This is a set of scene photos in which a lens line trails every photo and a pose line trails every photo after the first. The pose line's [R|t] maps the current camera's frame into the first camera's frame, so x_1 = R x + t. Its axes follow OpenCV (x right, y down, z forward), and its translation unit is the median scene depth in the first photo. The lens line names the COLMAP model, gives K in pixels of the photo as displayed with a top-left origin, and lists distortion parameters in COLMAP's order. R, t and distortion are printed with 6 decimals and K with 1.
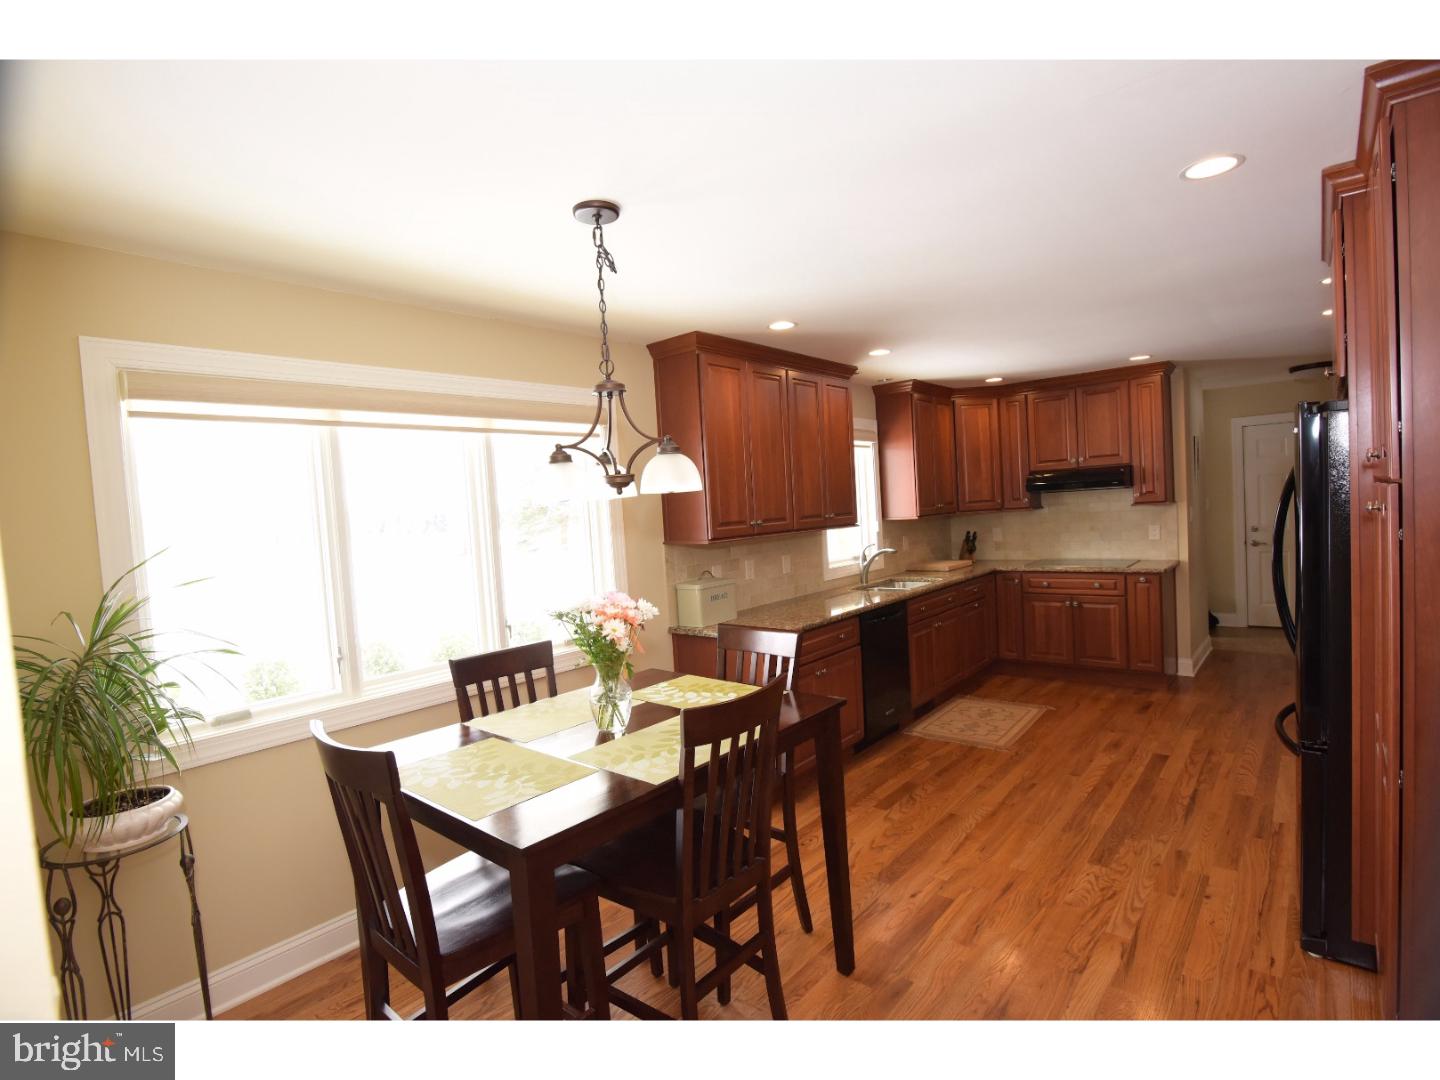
lens RADIAL K [[705.7, 0, 718.8], [0, 705.7, 540.3], [0, 0, 1]] dist [-0.021016, 0.000441]
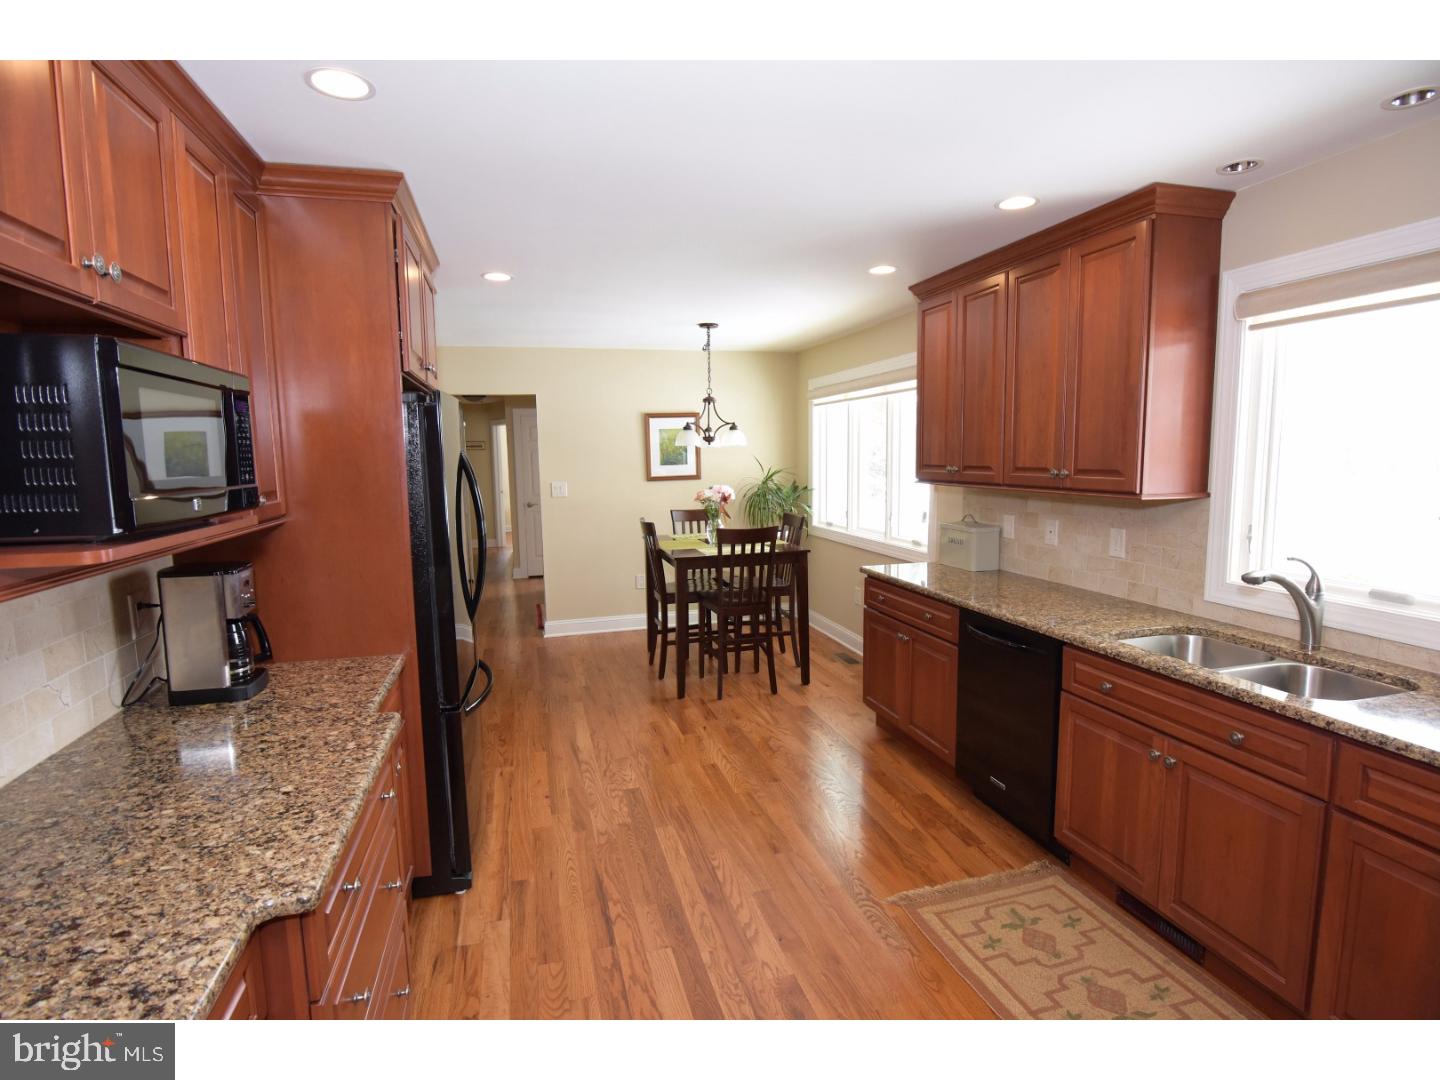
lens RADIAL K [[705.7, 0, 718.8], [0, 705.7, 540.3], [0, 0, 1]] dist [-0.021016, 0.000441]
pose [[-0.549517, 0.165956, -0.818834, 0.912525], [0.002642, 0.980414, 0.196930, -0.107192], [0.835478, 0.106053, -0.539193, 1.157155]]
